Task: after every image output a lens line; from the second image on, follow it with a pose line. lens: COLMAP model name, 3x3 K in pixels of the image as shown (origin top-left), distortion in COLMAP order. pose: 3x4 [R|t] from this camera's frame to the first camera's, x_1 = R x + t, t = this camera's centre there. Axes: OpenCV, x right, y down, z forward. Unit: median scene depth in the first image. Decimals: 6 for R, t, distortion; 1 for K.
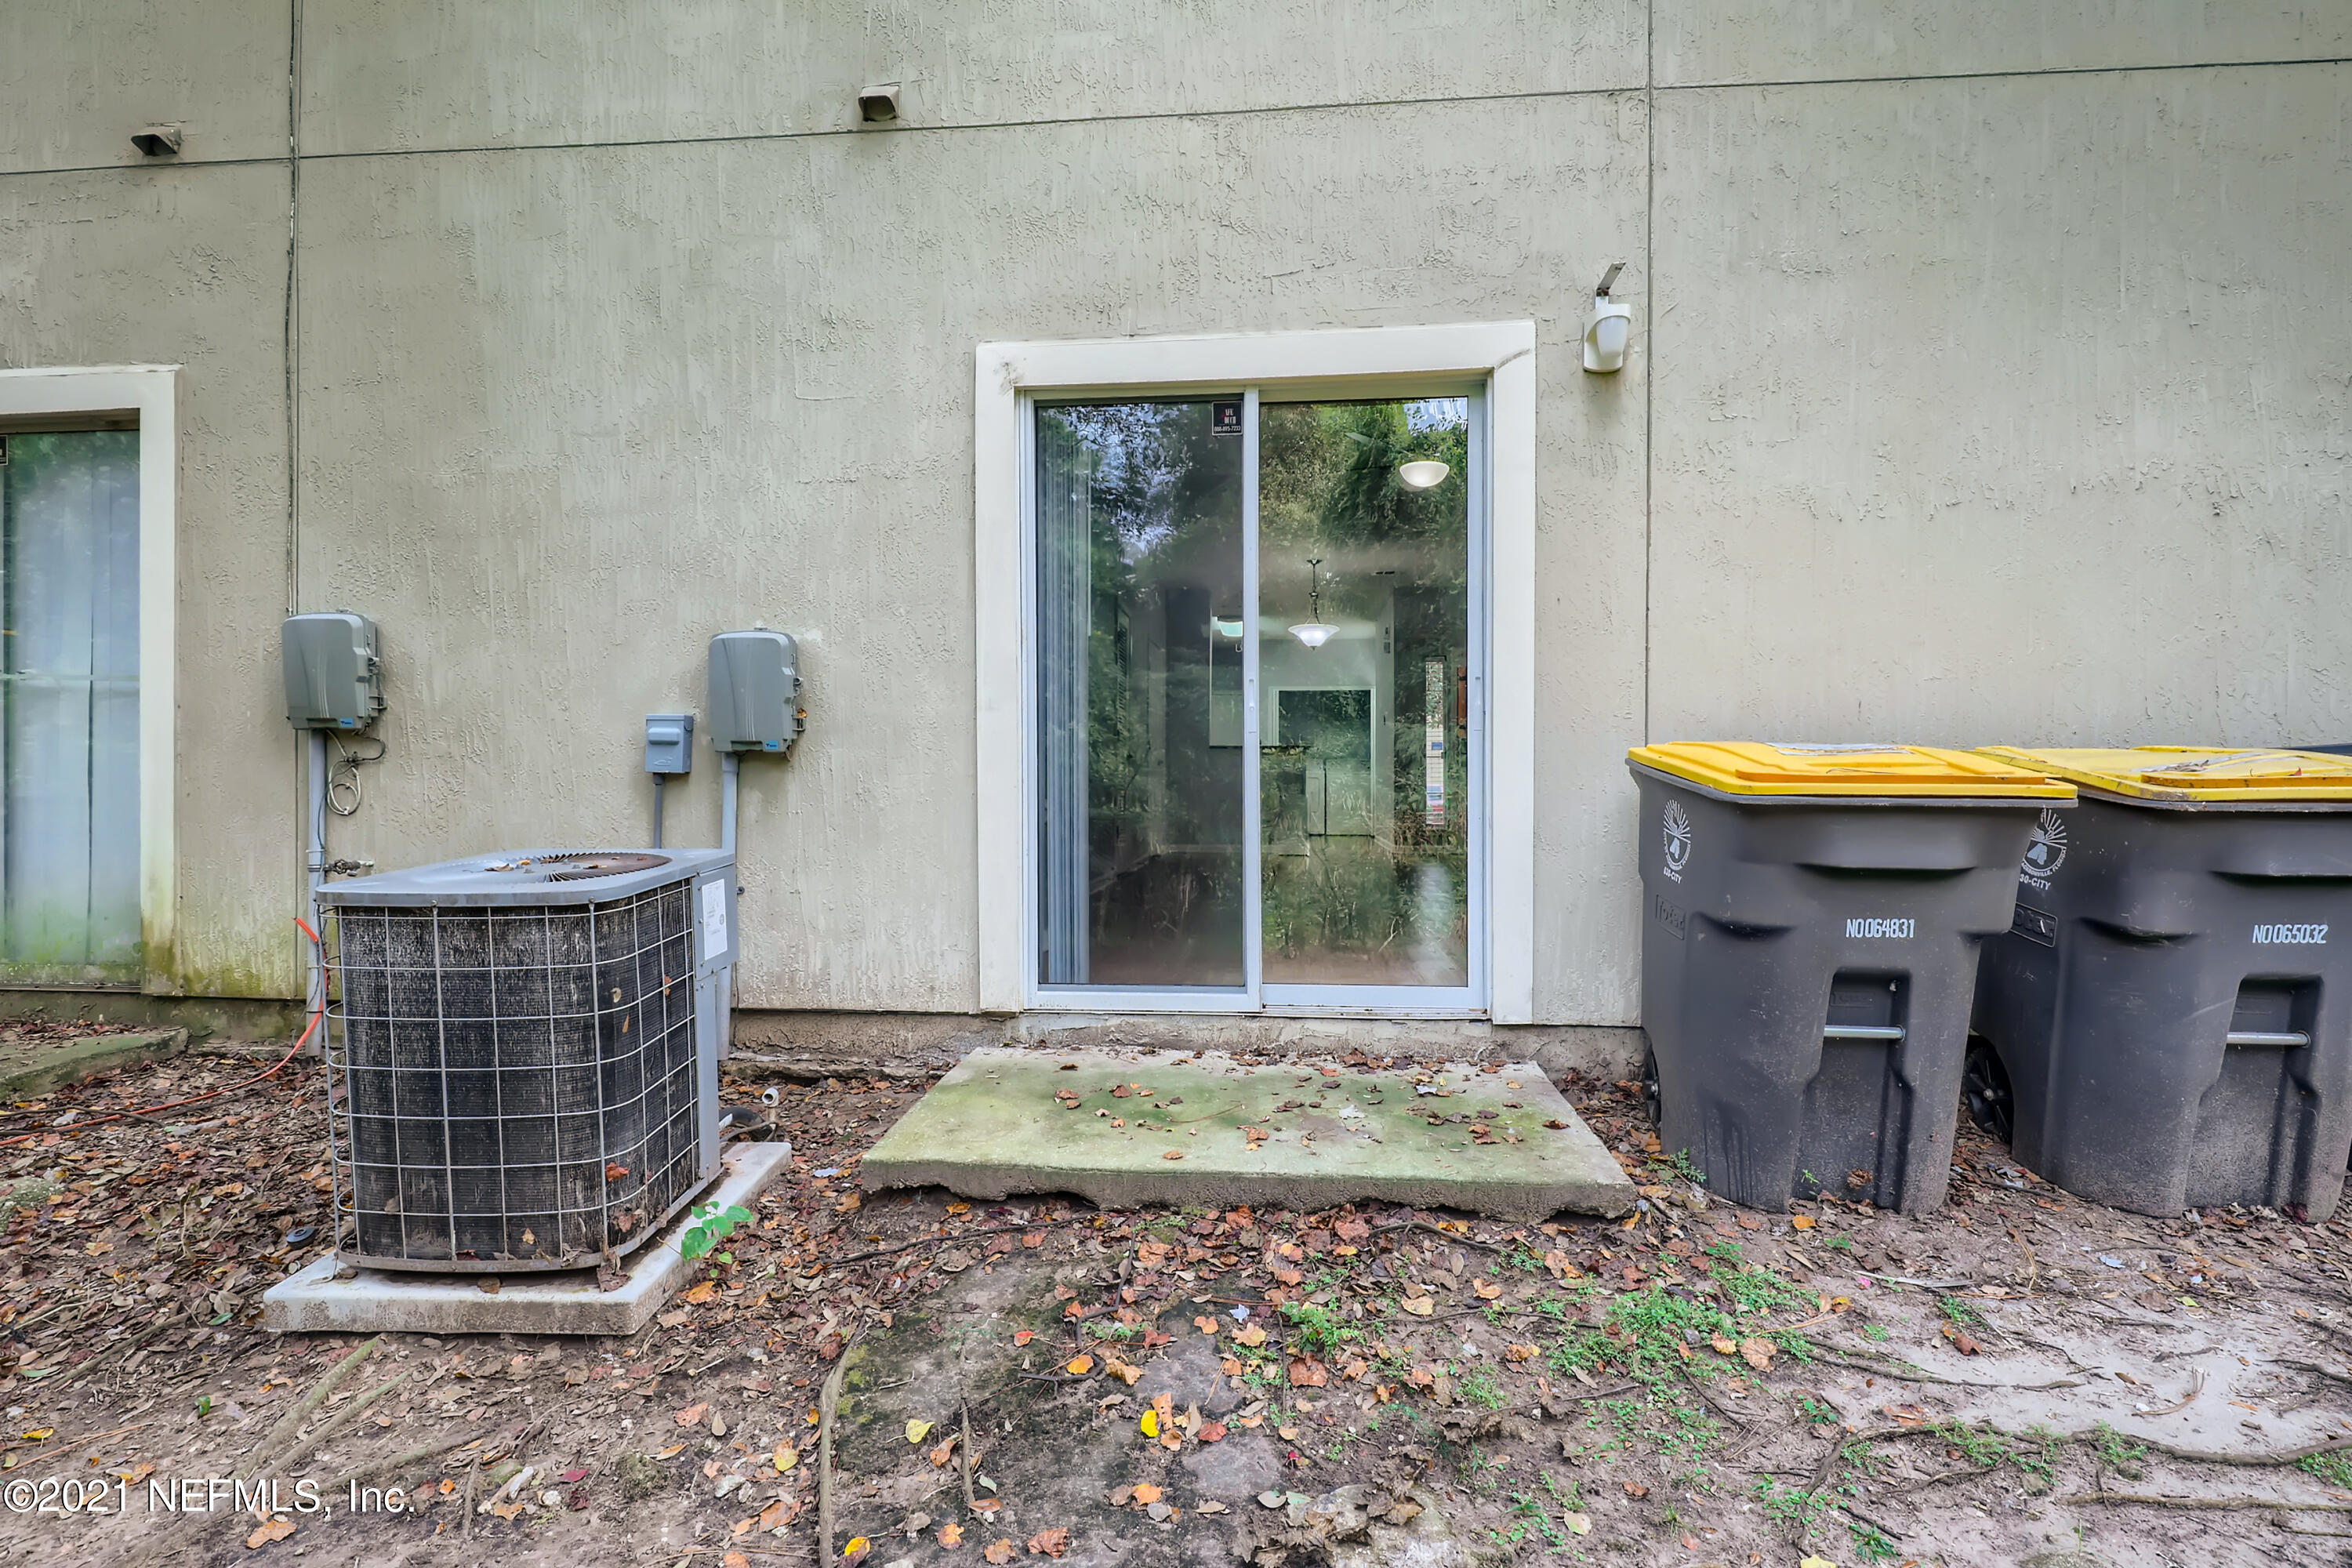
lens RADIAL K [[1071.0, 0, 1171.1], [0, 1071.0, 768.4], [0, 0, 1]] dist [0.003214, -0.000881]
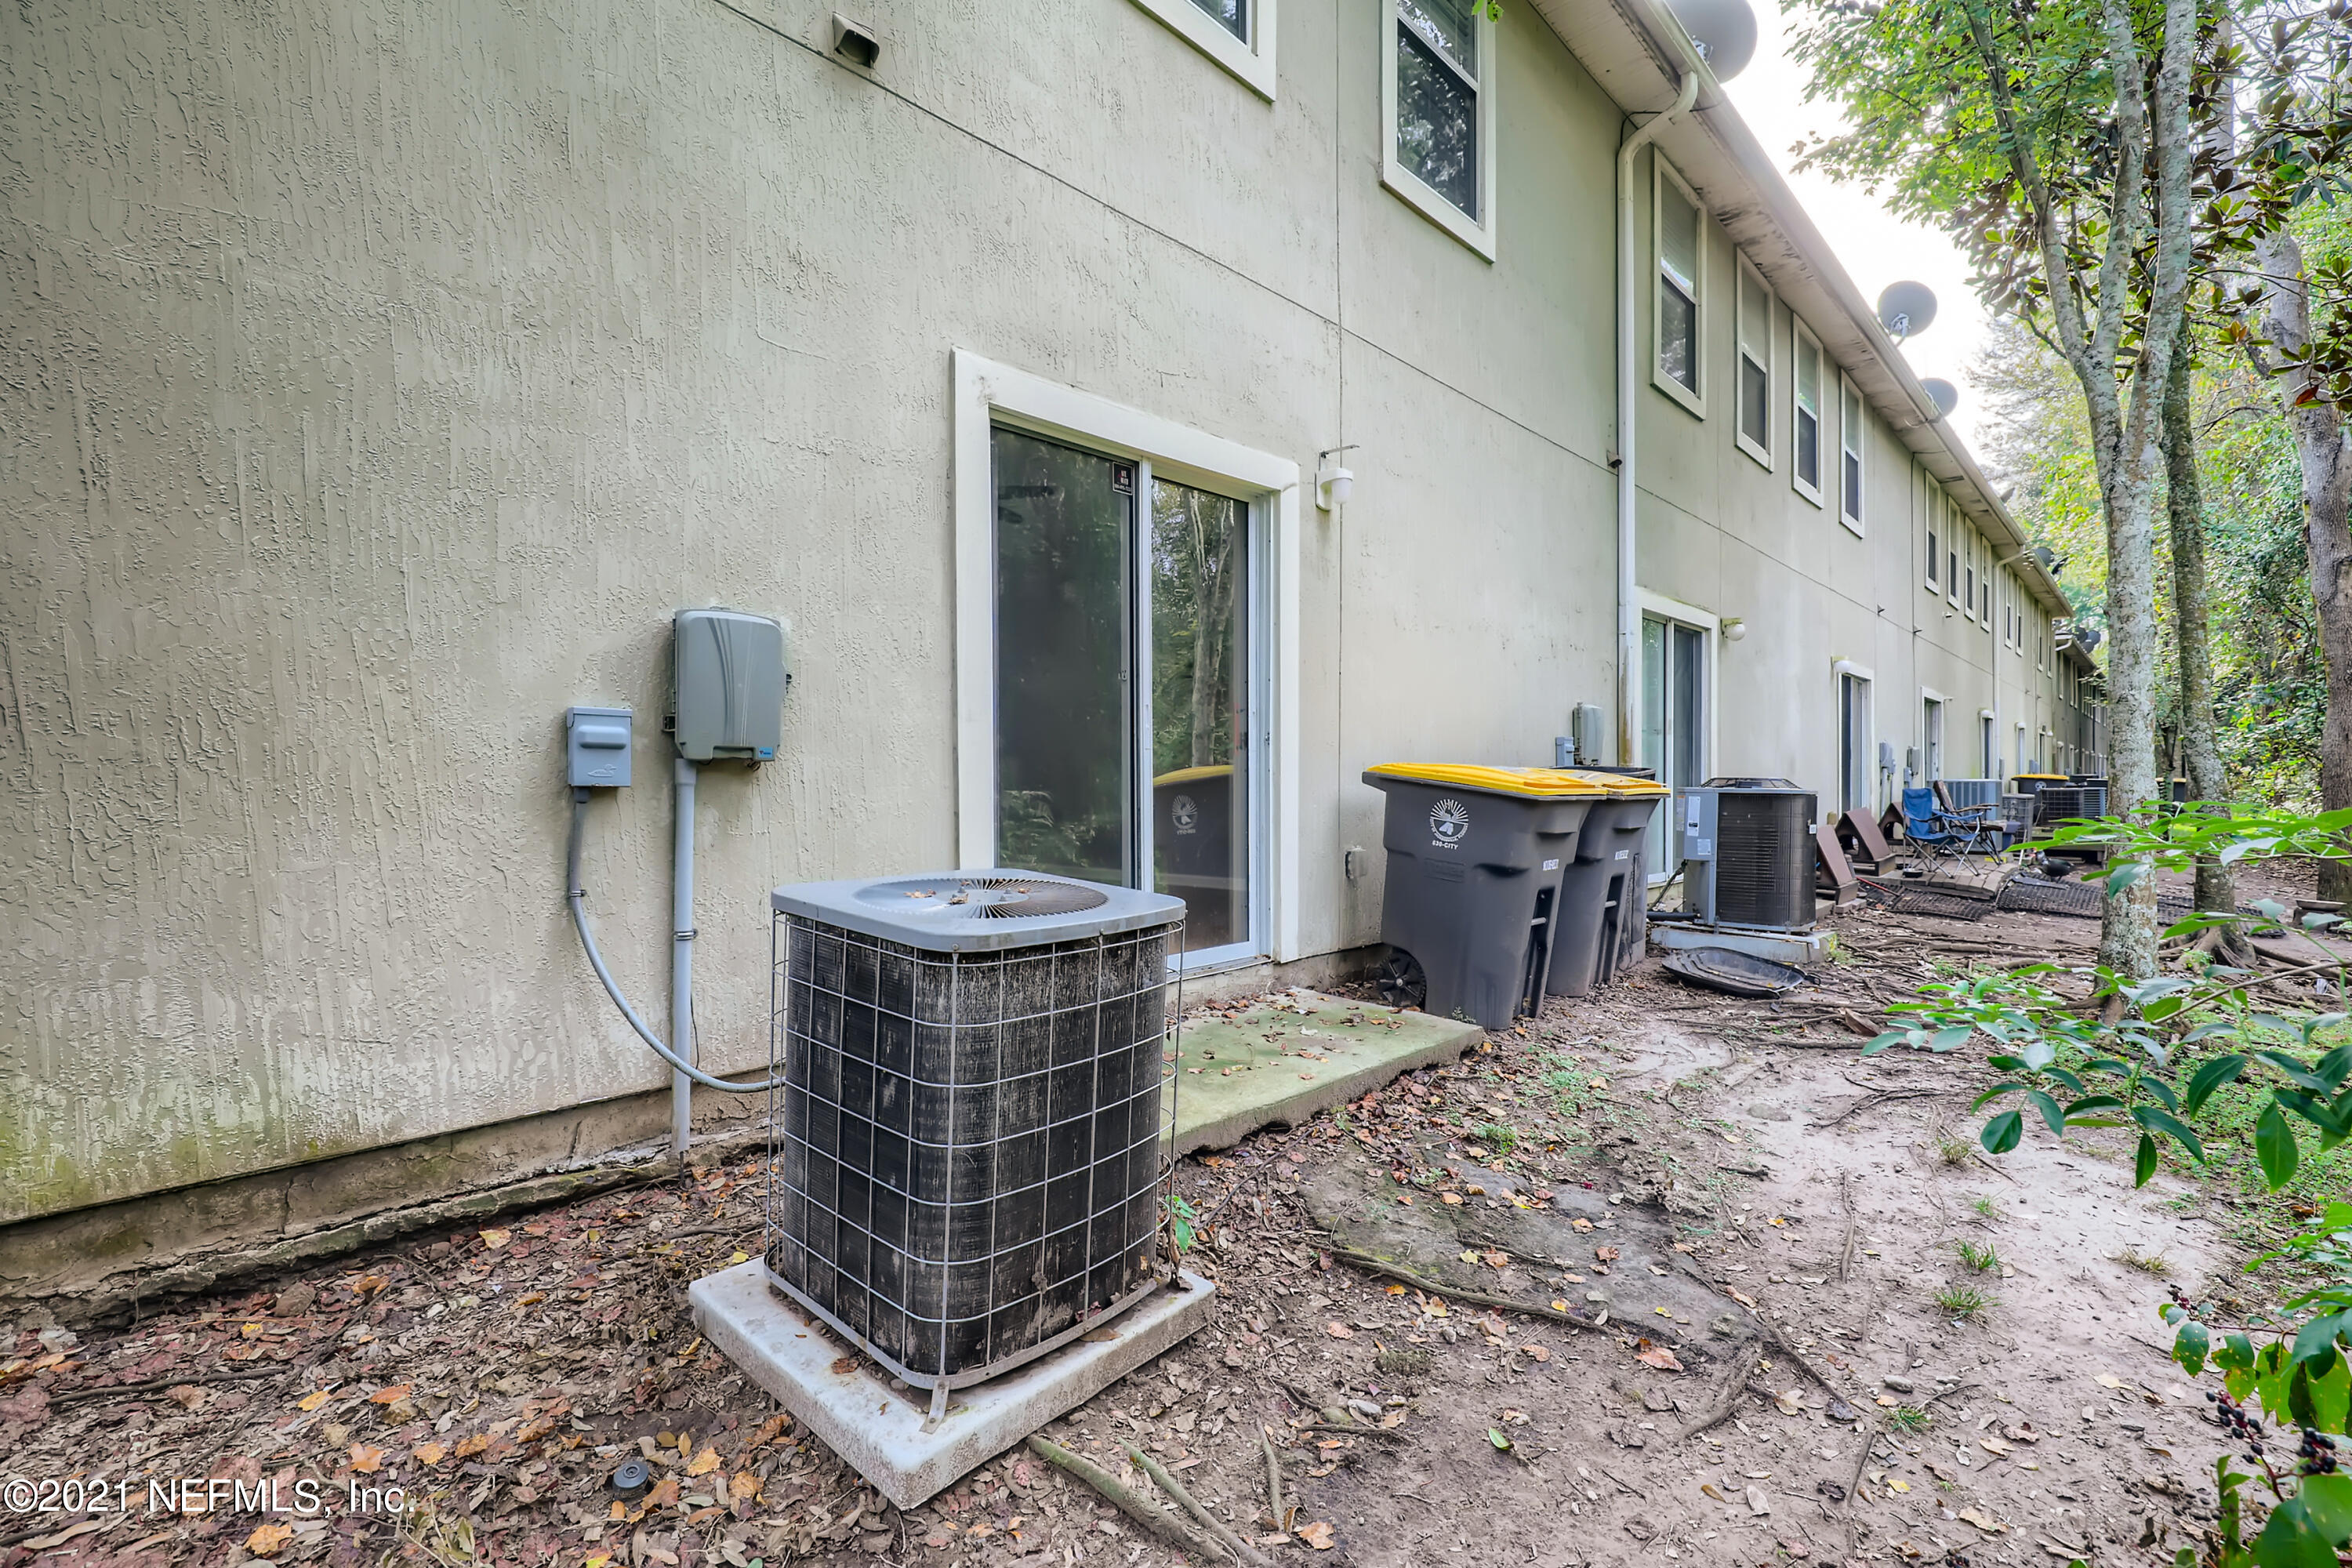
lens RADIAL K [[1071.0, 0, 1167.6], [0, 1071.0, 785.0], [0, 0, 1]] dist [0.003214, -0.000881]
pose [[0.626591, -0.004217, 0.779337, -0.810110], [-0.000006, 0.999985, 0.005416, -0.000730], [-0.779349, -0.003398, 0.626581, 0.228428]]
